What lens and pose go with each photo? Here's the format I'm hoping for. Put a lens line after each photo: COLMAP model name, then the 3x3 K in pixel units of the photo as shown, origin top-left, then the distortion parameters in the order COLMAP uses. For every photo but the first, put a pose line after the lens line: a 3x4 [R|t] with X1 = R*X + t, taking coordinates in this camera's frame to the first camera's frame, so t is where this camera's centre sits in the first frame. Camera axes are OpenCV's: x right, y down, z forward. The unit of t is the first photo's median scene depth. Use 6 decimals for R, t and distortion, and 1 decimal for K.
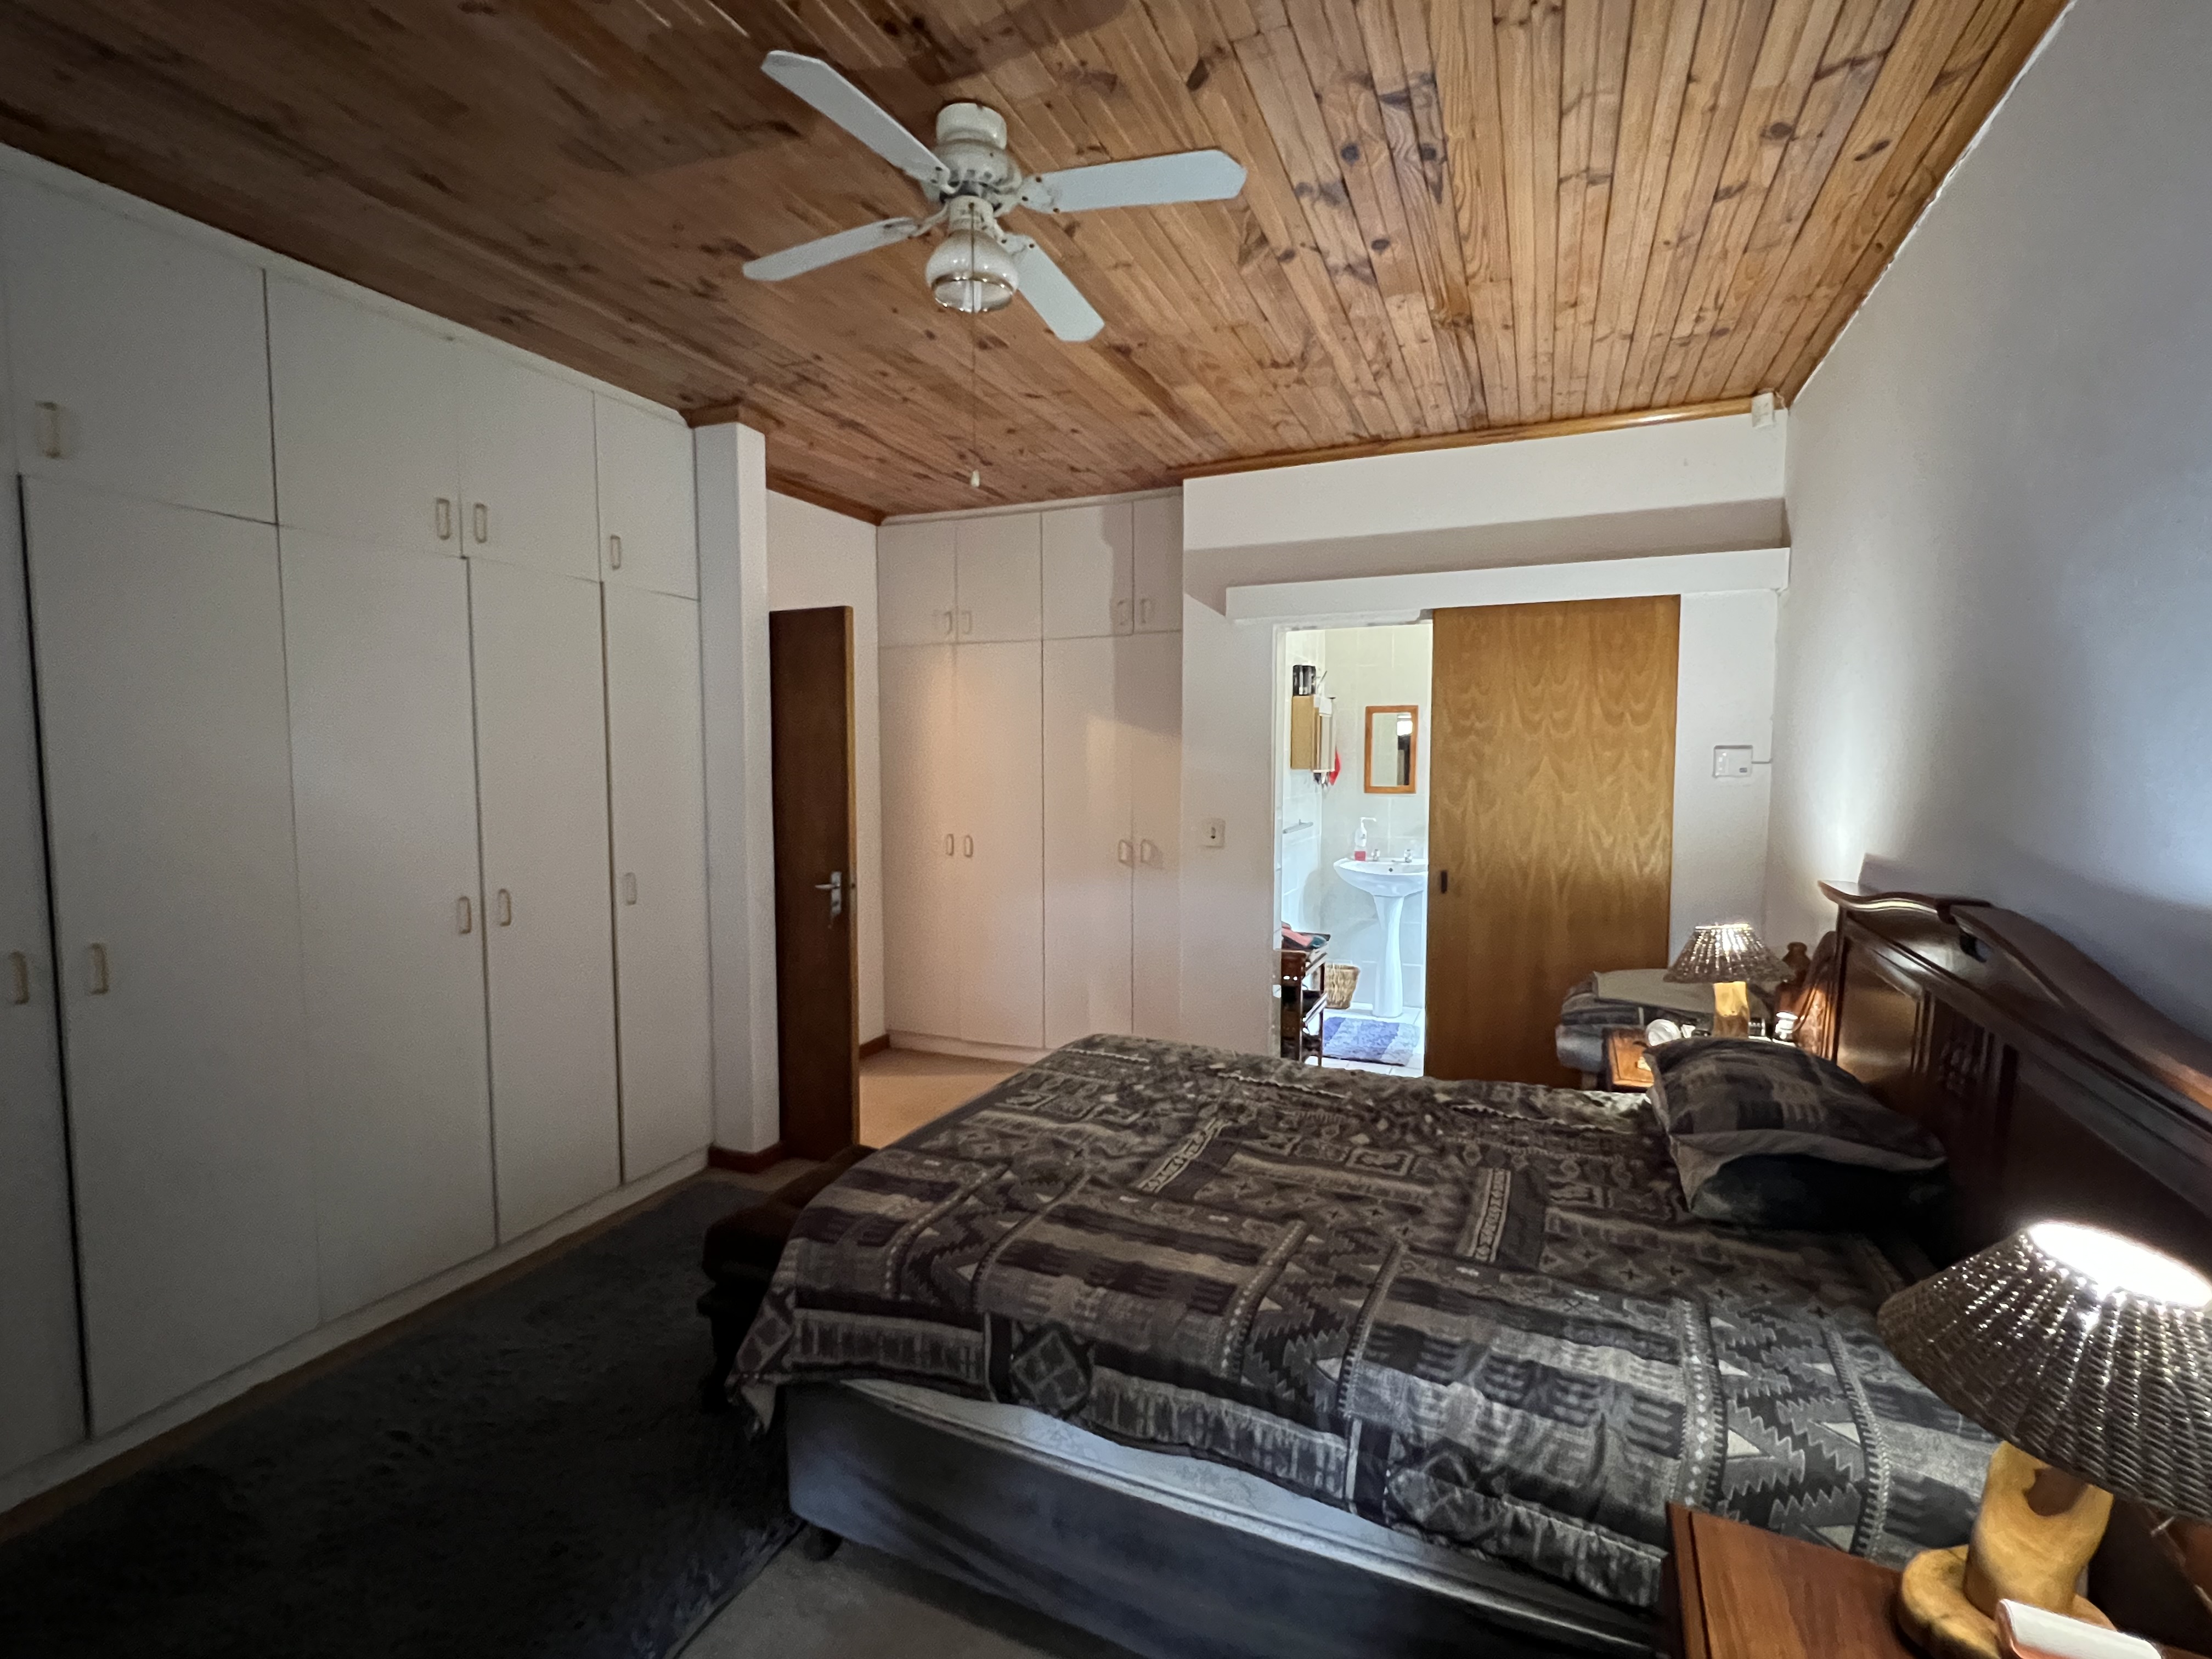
lens RADIAL K [[1035.0, 0, 1104.3], [0, 1035.0, 832.2], [0, 0, 1]] dist [0.004631, 0.001792]
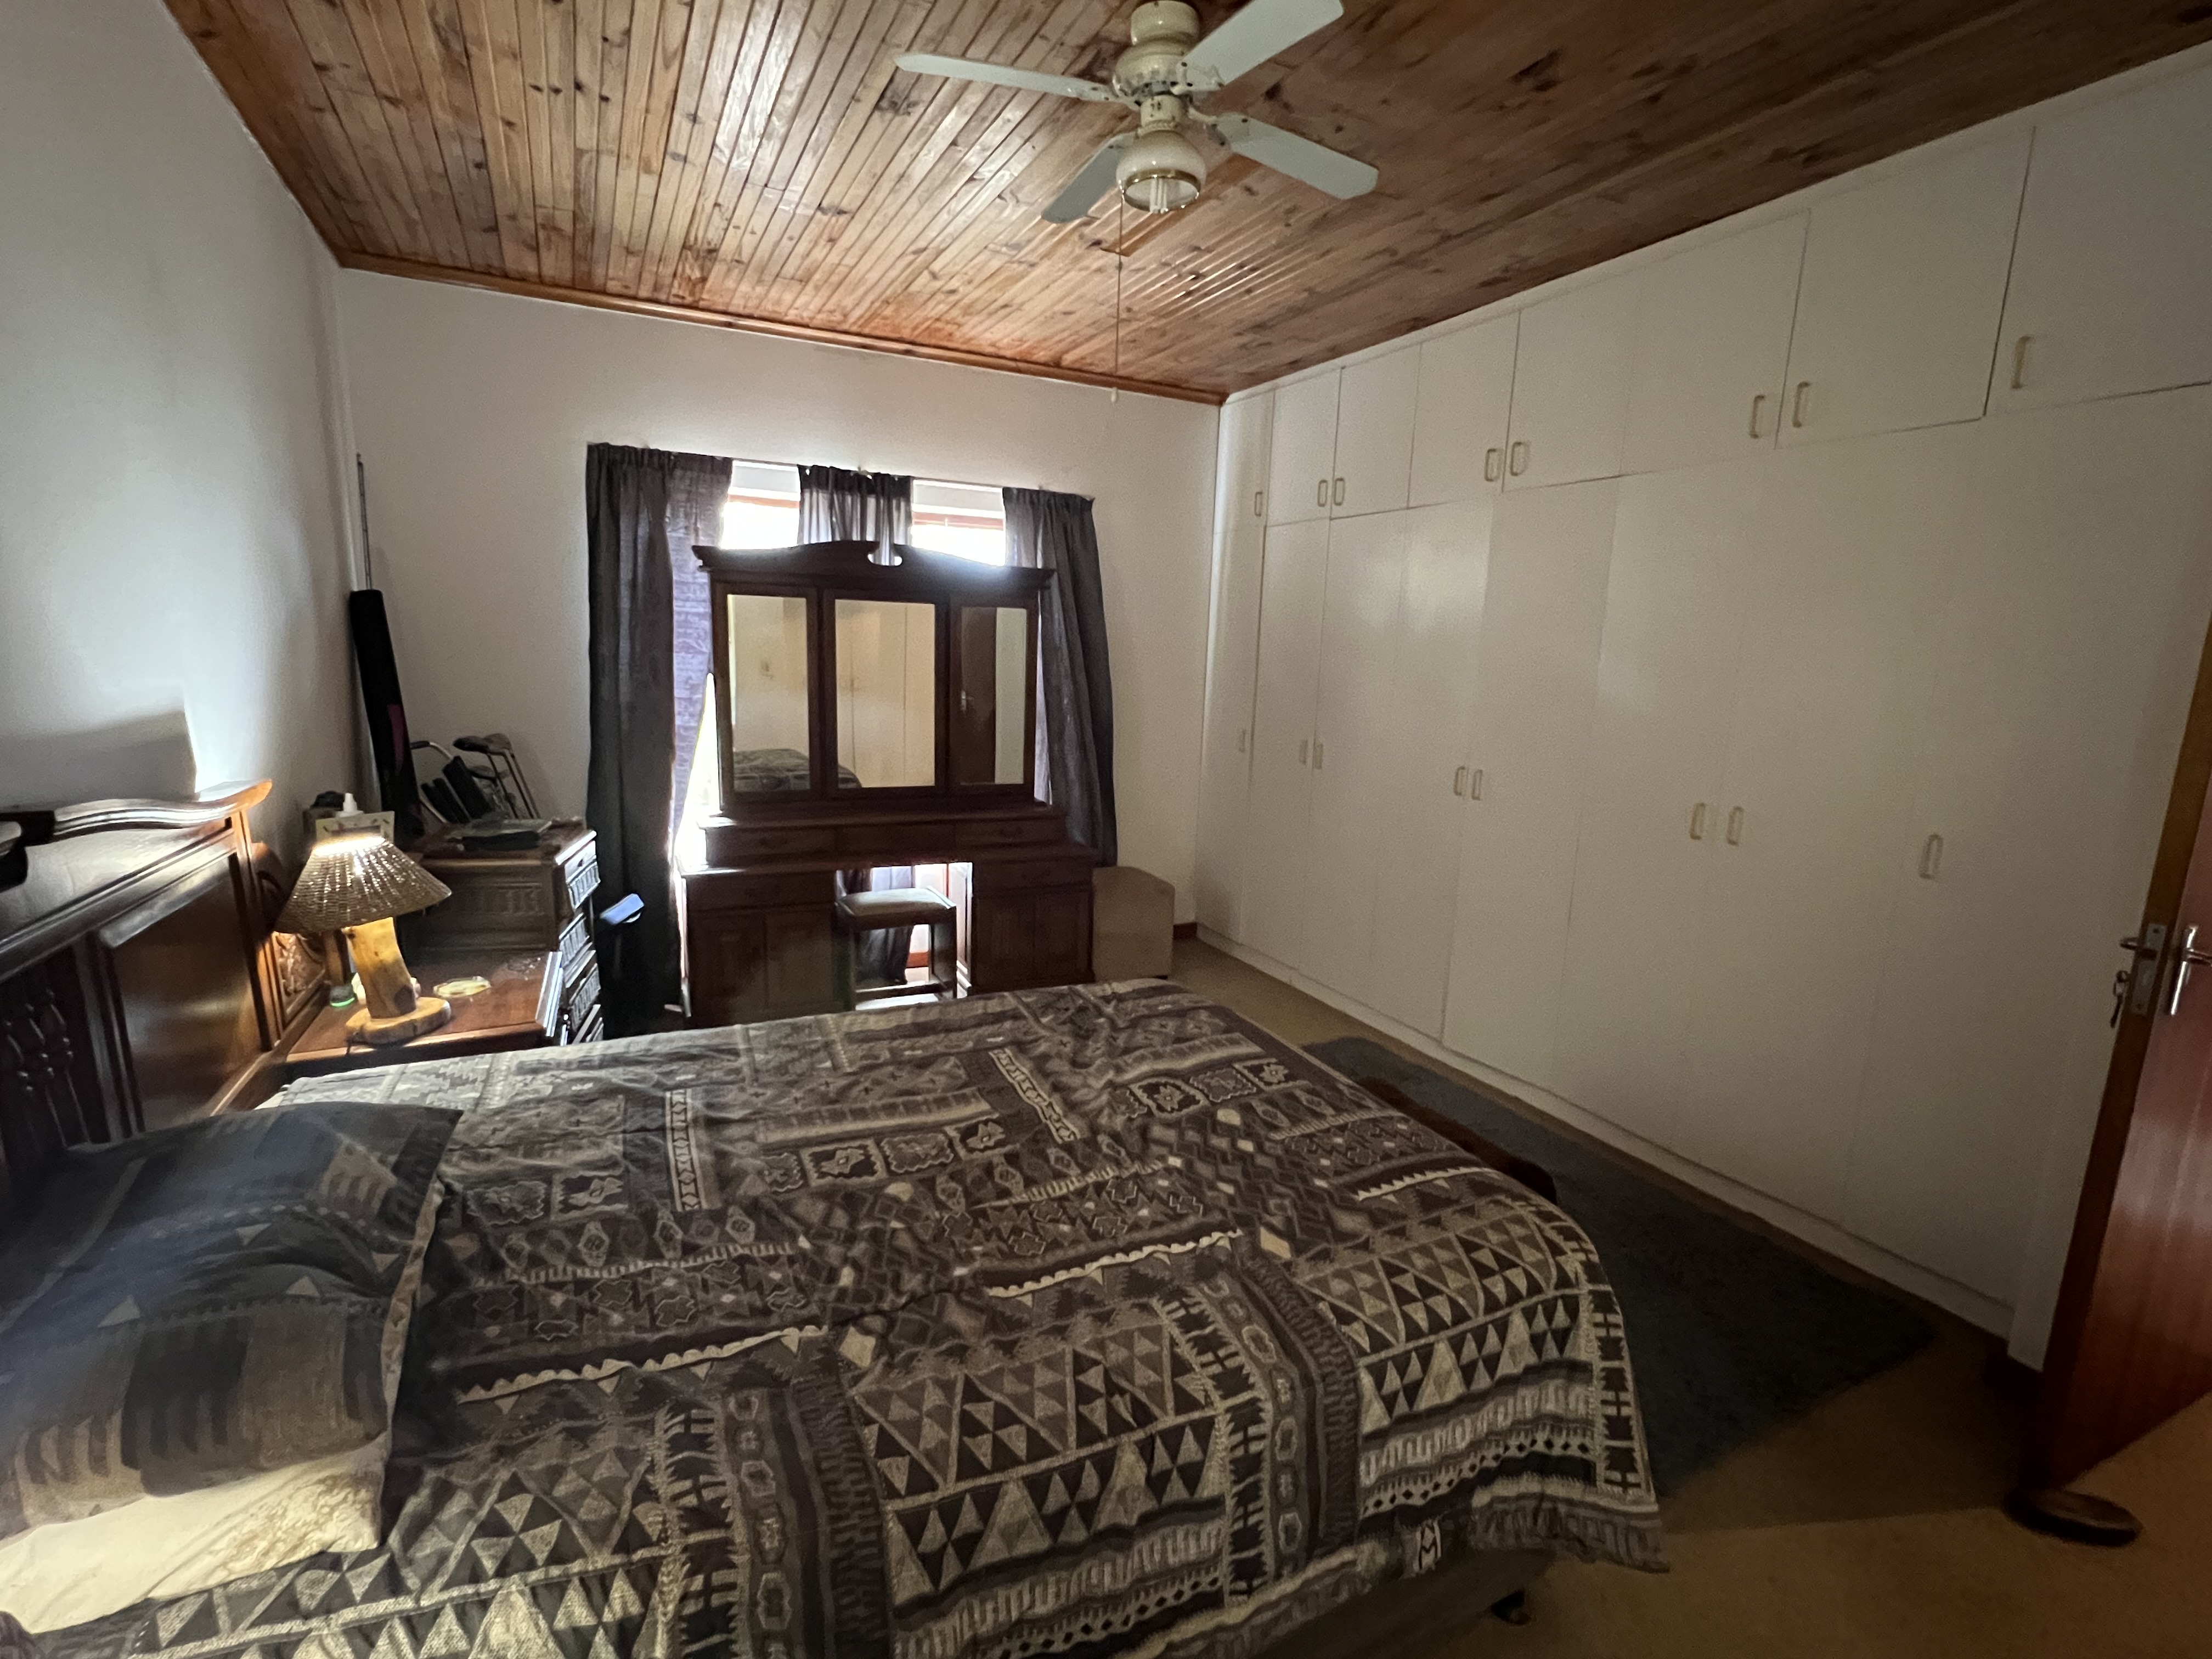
lens RADIAL K [[1035.0, 0, 1106.6], [0, 1035.0, 838.6], [0, 0, 1]] dist [0.004631, 0.001792]
pose [[-0.646862, 0.117385, -0.753519, 0.582811], [-0.088204, 0.969935, 0.226818, -0.092214], [0.757489, 0.213183, -0.617060, 1.323502]]
